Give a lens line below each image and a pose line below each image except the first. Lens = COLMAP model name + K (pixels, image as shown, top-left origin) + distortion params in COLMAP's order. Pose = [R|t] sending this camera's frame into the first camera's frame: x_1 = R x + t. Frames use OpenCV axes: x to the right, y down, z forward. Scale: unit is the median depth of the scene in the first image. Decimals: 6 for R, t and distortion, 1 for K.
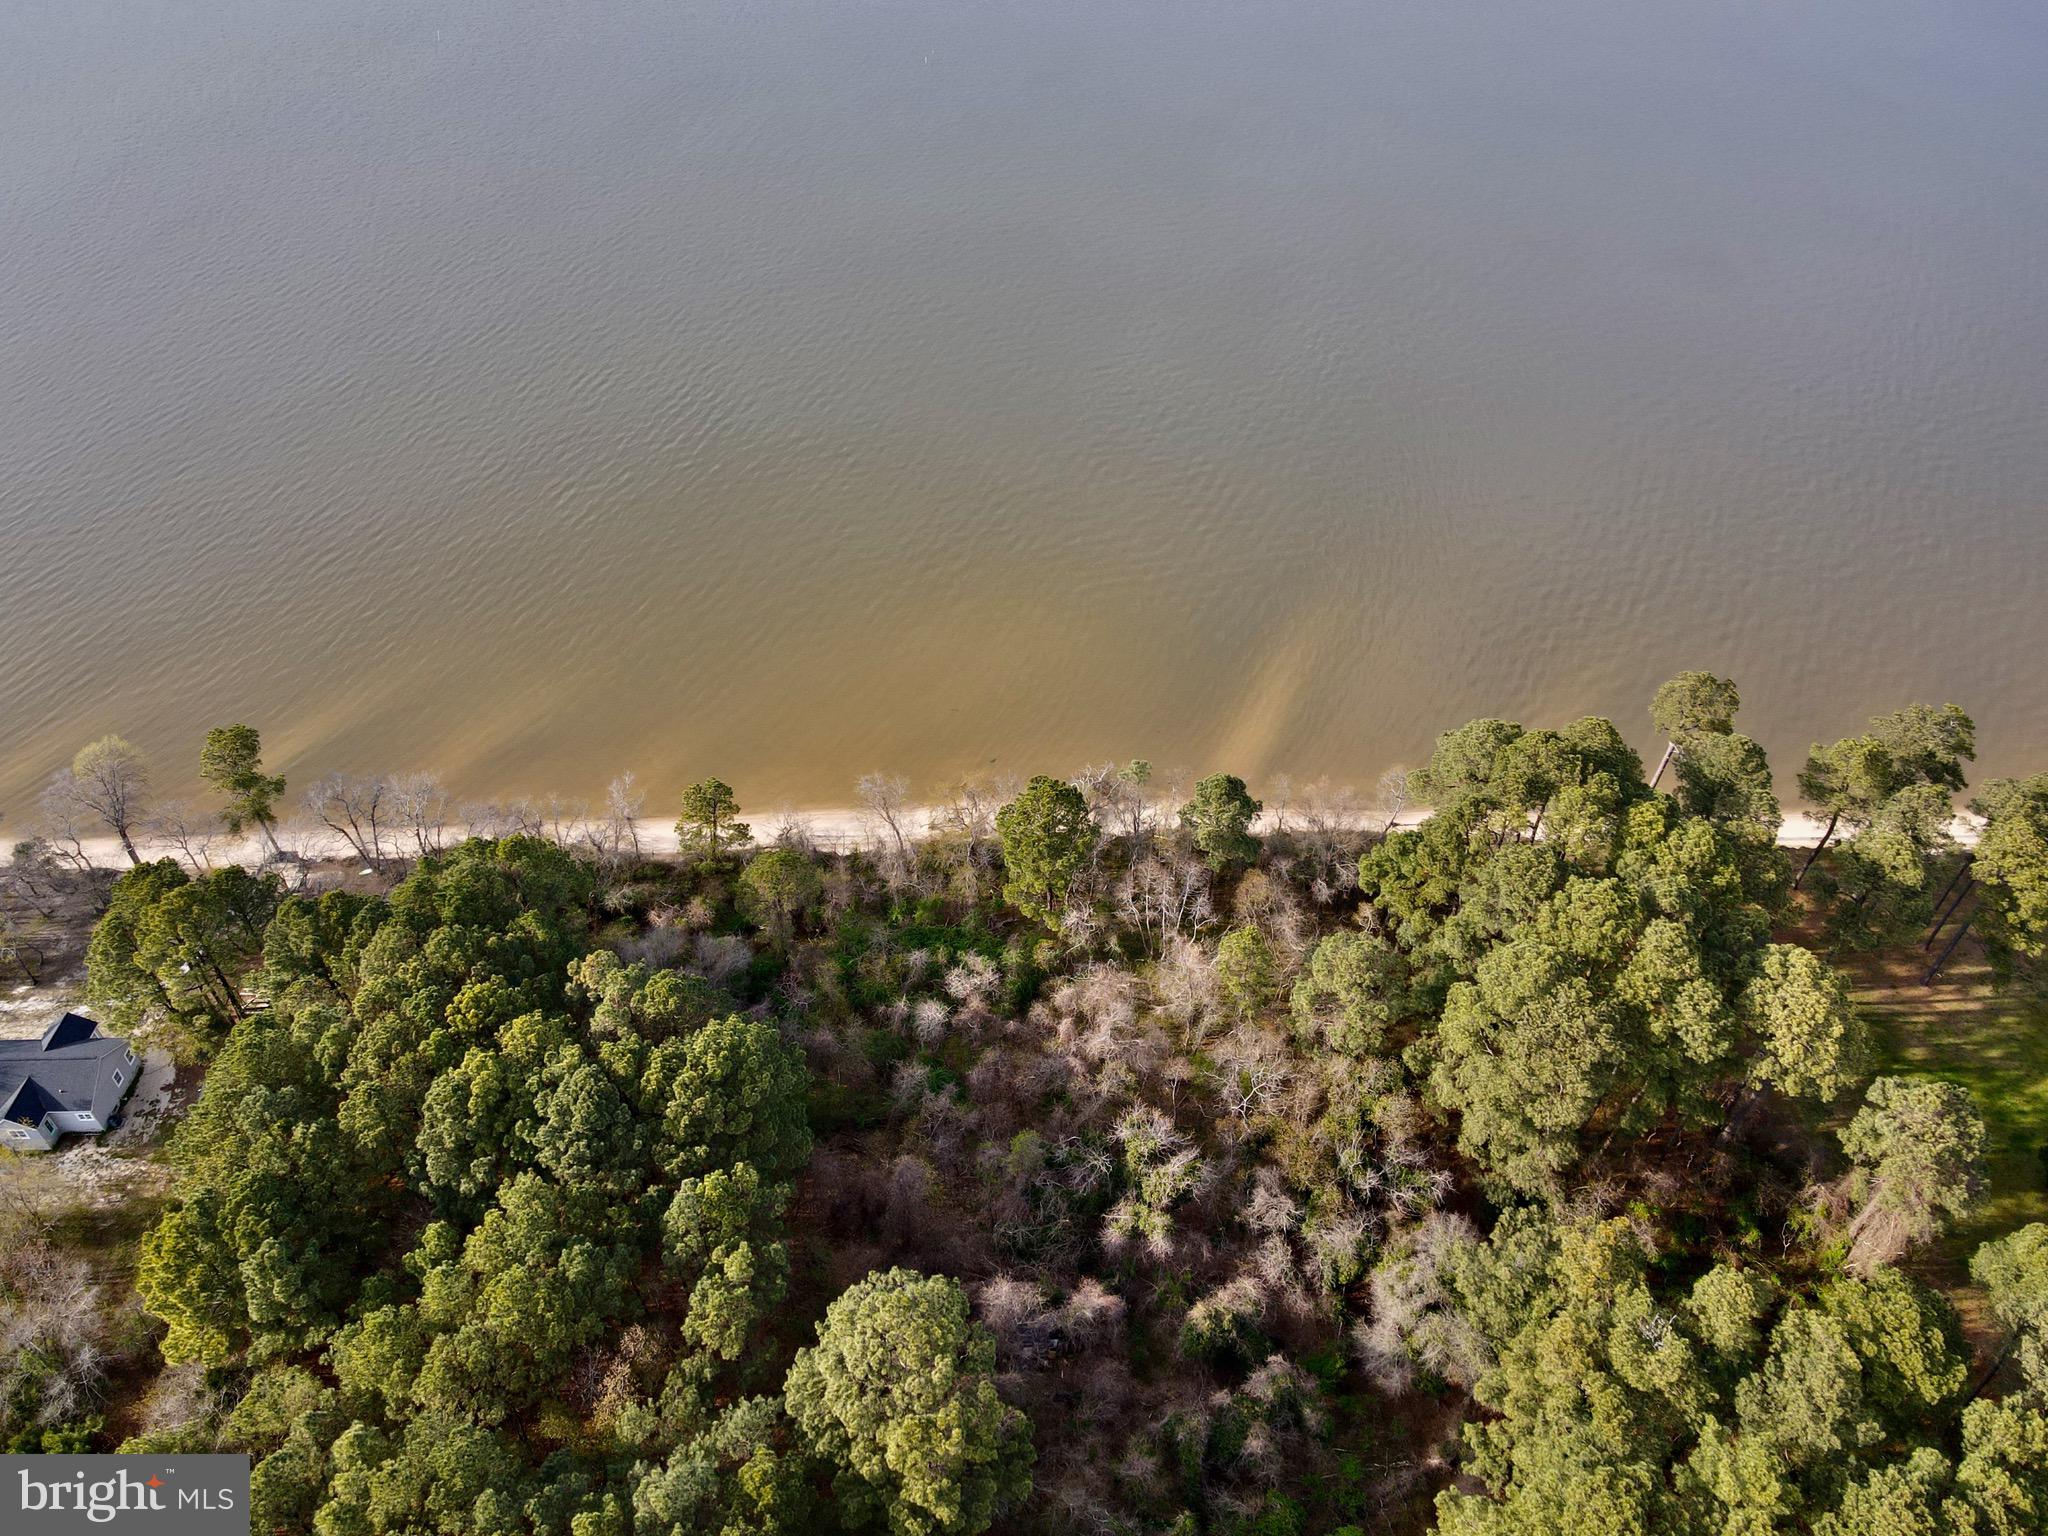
lens RADIAL K [[1537.1, 0, 1024.0], [0, 1537.1, 768.0], [0, 0, 1]] dist [-0.012759, 0.059734]
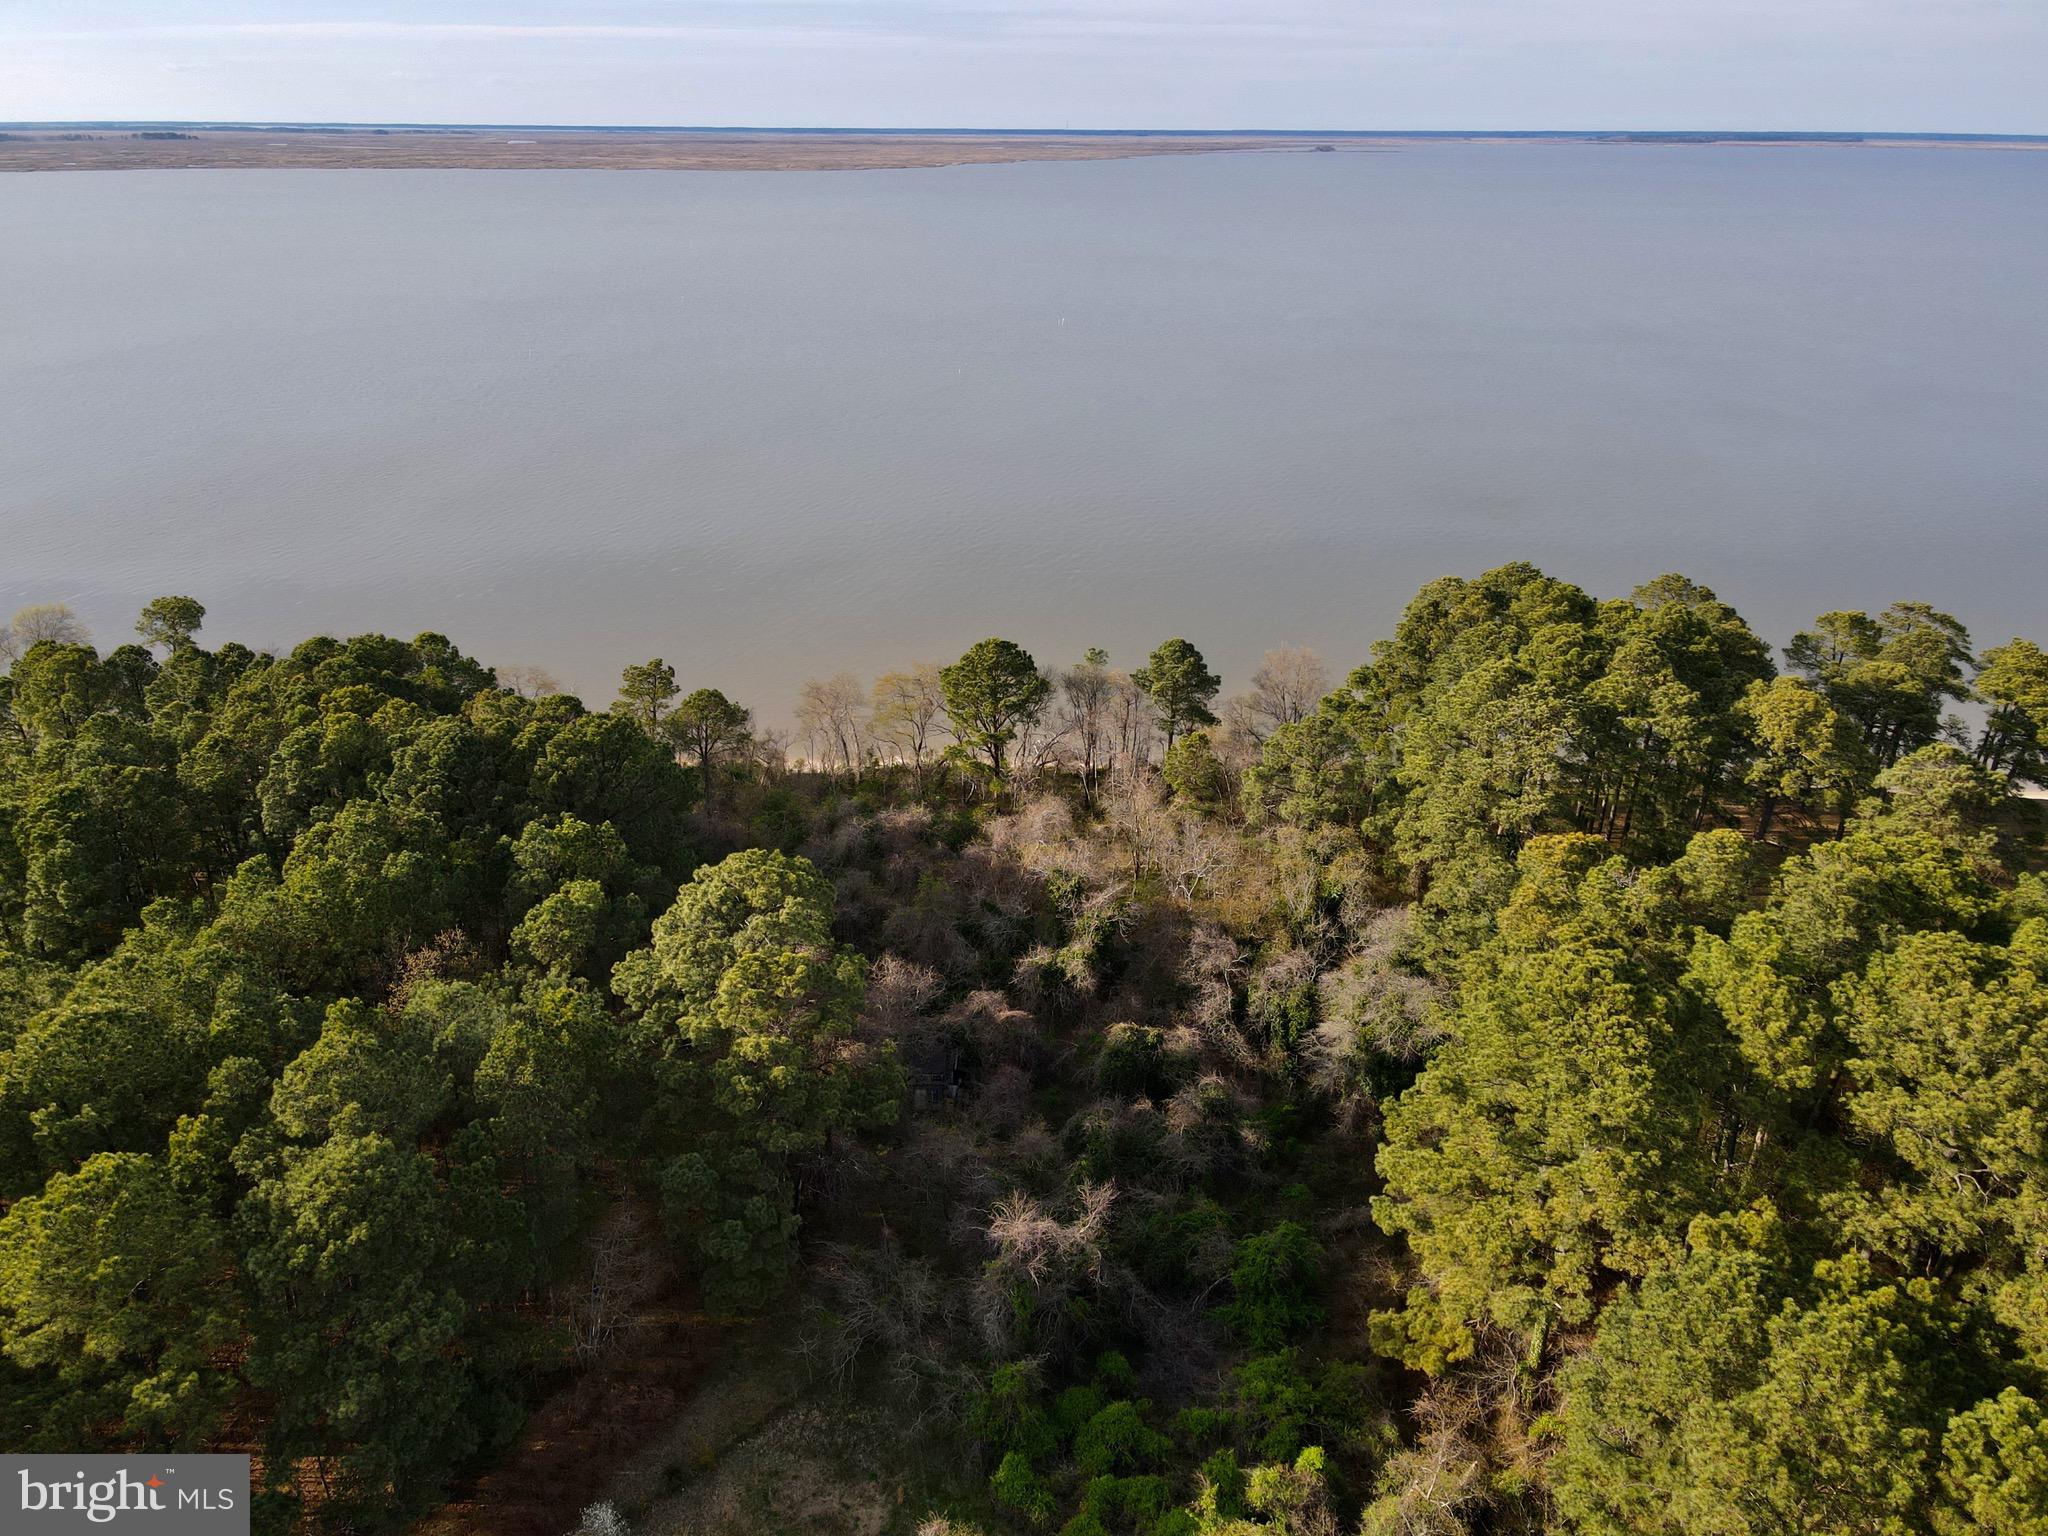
lens RADIAL K [[1510.3, 0, 1031.5], [0, 1510.3, 793.6], [0, 0, 1]] dist [0.000649, 0.017681]
pose [[0.999210, 0.030825, -0.025071, 0.067794], [-0.037140, 0.948804, -0.313676, 0.414297], [0.014118, 0.314359, 0.949199, 0.133799]]
